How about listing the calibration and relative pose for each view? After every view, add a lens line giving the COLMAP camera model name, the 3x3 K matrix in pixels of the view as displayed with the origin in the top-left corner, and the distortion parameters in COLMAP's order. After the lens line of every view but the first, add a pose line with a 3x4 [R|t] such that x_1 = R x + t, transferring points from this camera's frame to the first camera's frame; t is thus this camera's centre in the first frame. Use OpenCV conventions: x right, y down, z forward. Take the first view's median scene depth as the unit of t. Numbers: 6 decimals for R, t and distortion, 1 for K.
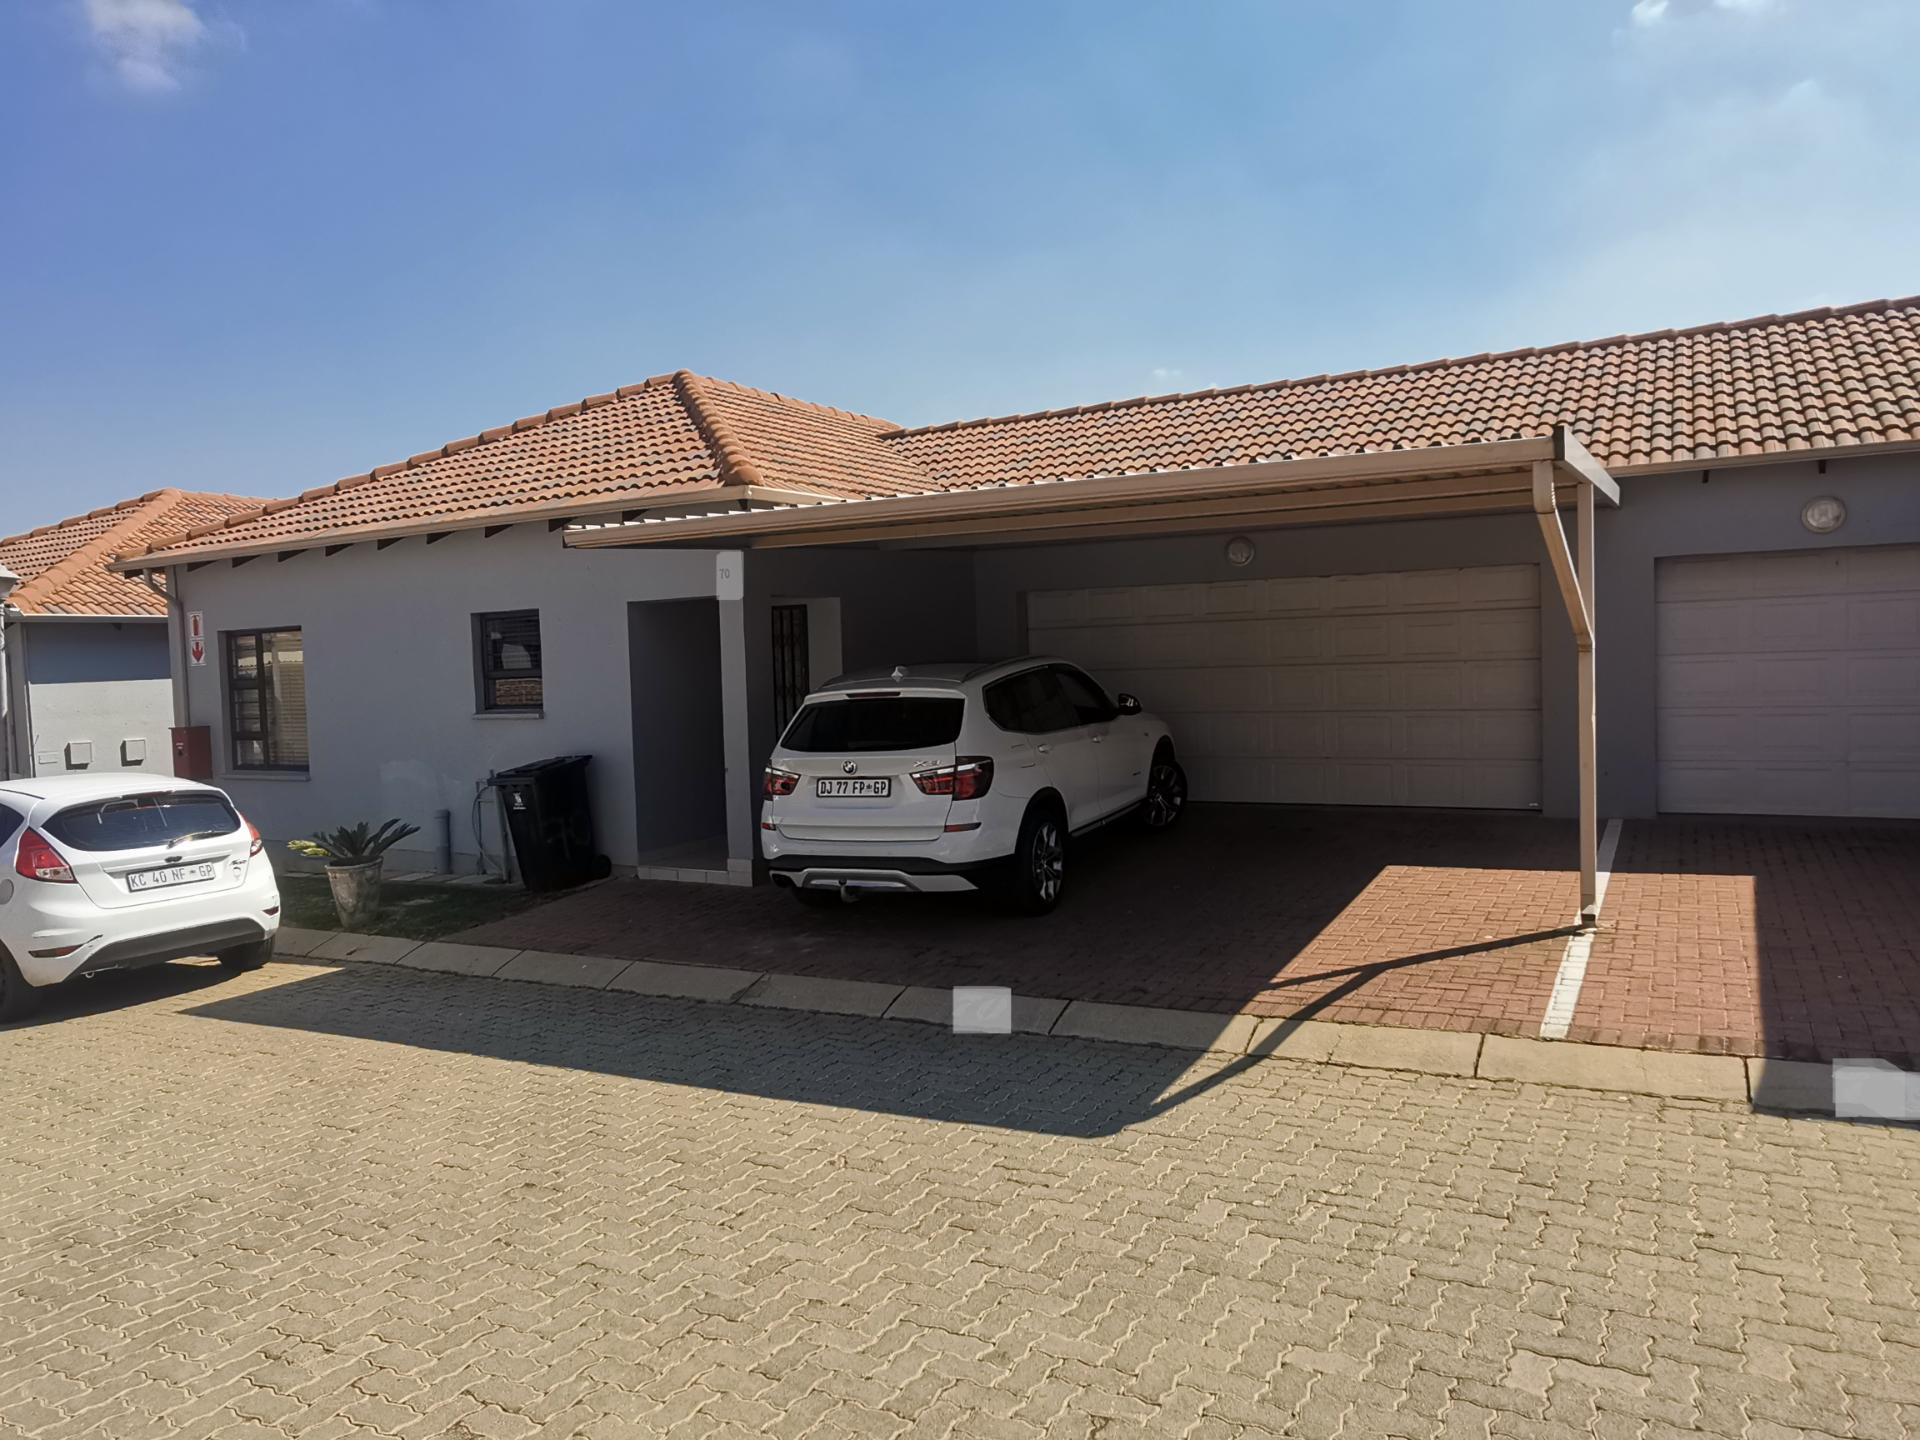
lens RADIAL K [[1298.6, 0, 963.2], [0, 1298.6, 715.9], [0, 0, 1]] dist [-0.052005, 0.025899]
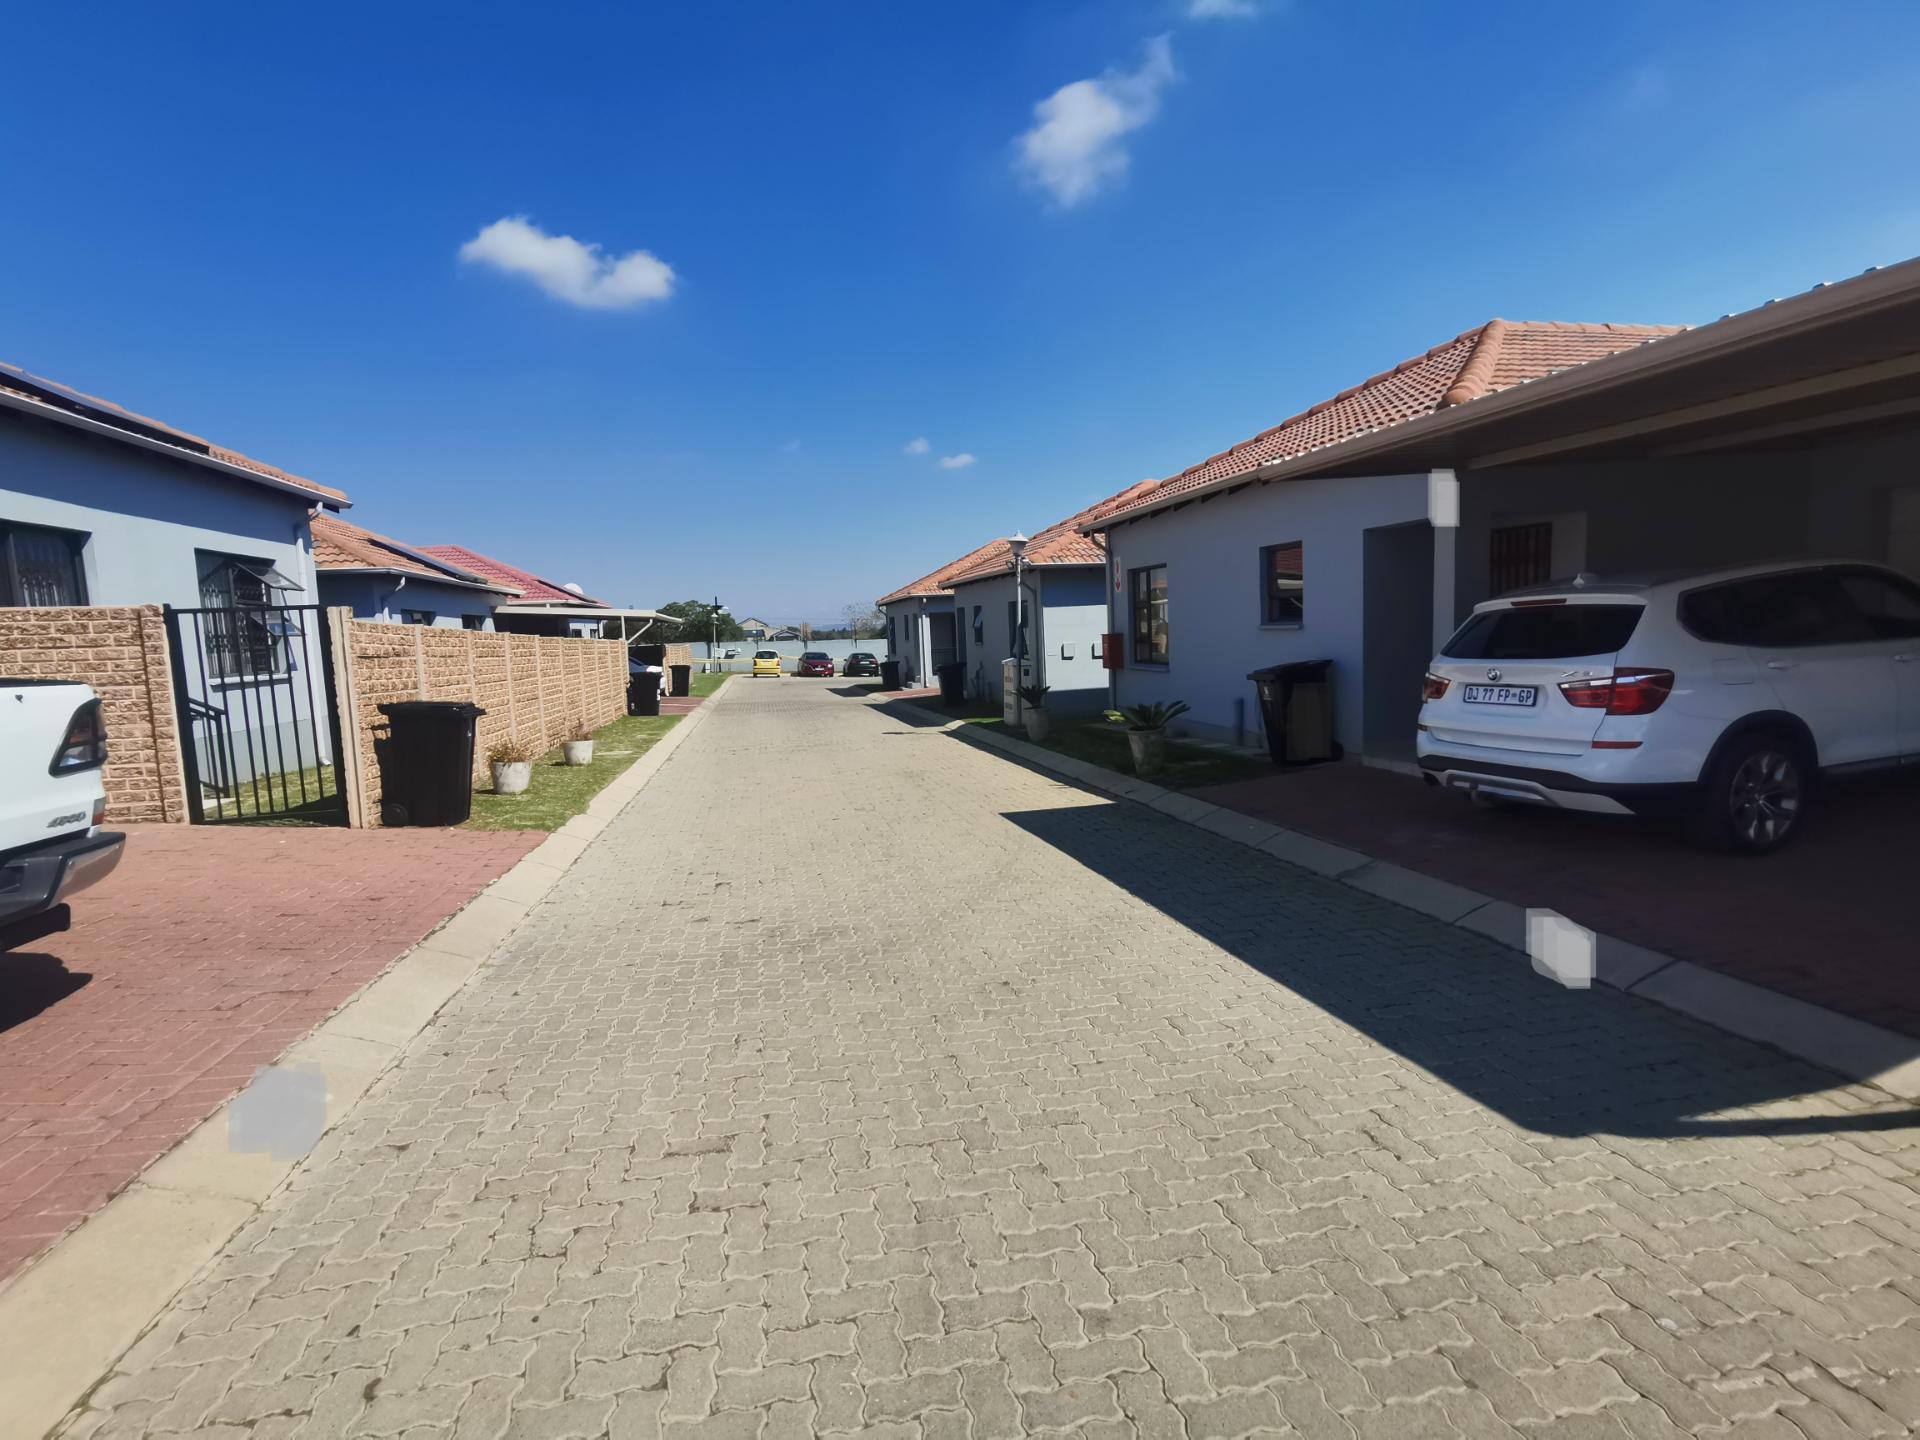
lens RADIAL K [[921.4, 0, 956.7], [0, 921.4, 710.0], [0, 0, 1]] dist [-0.032149, 0.026925]
pose [[0.663863, 0.074348, -0.744150, 0.164963], [-0.015828, 0.996220, 0.085412, 0.013355], [0.747687, -0.044924, 0.662530, 0.221203]]
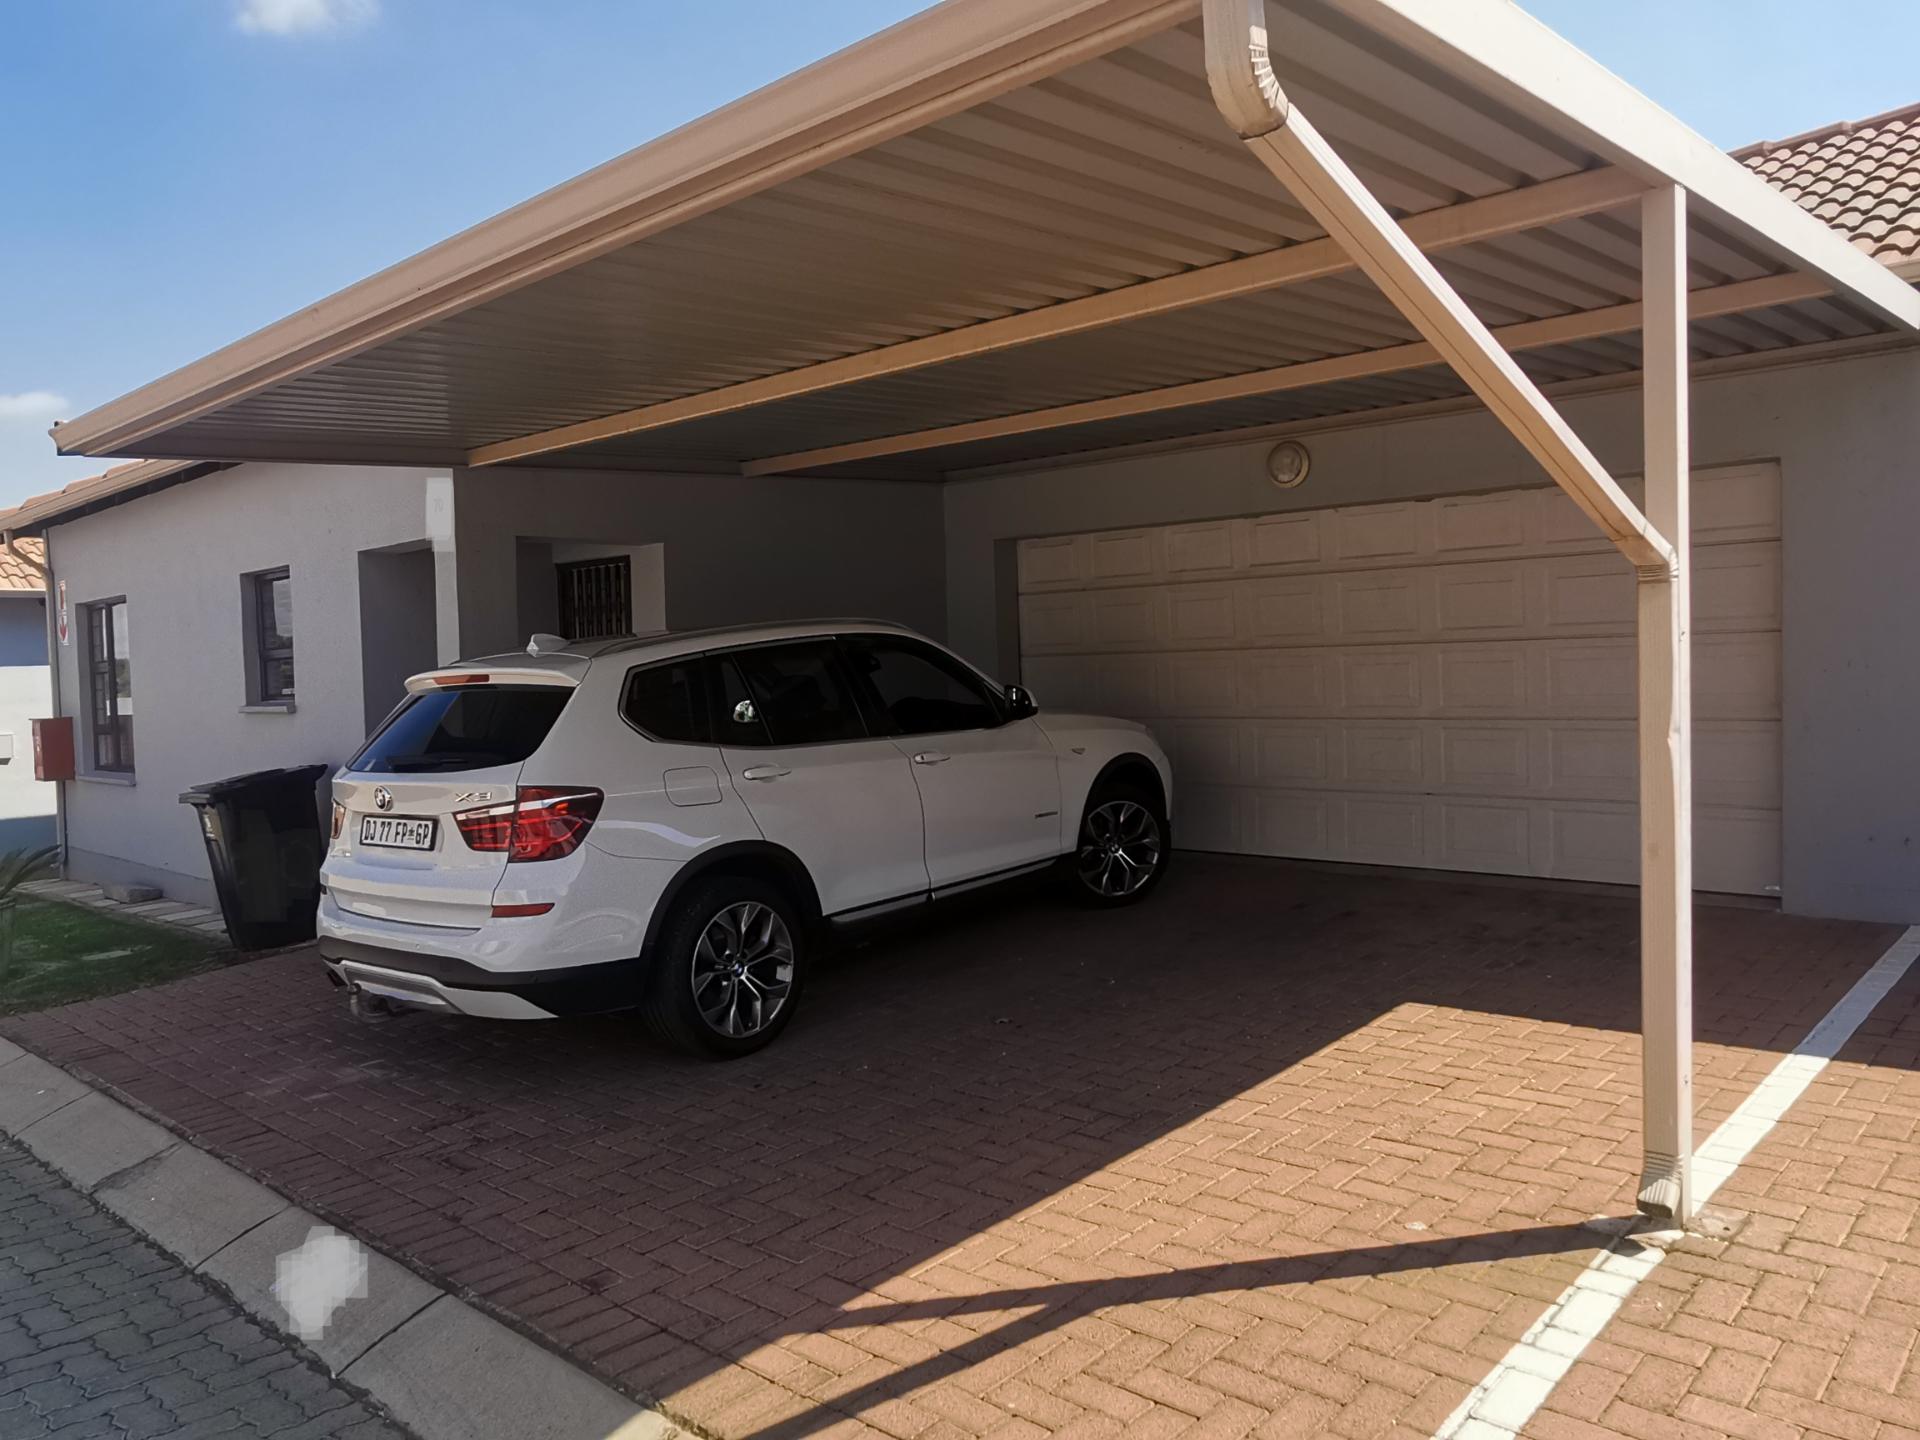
lens RADIAL K [[1402.8, 0, 957.7], [0, 1402.8, 716.1], [0, 0, 1]] dist [-0.037495, 0.011371]
pose [[0.971076, 0.012917, -0.238422, 0.325452], [-0.013402, 0.999910, -0.000413, -0.002011], [0.238395, 0.003596, 0.971162, 0.439095]]
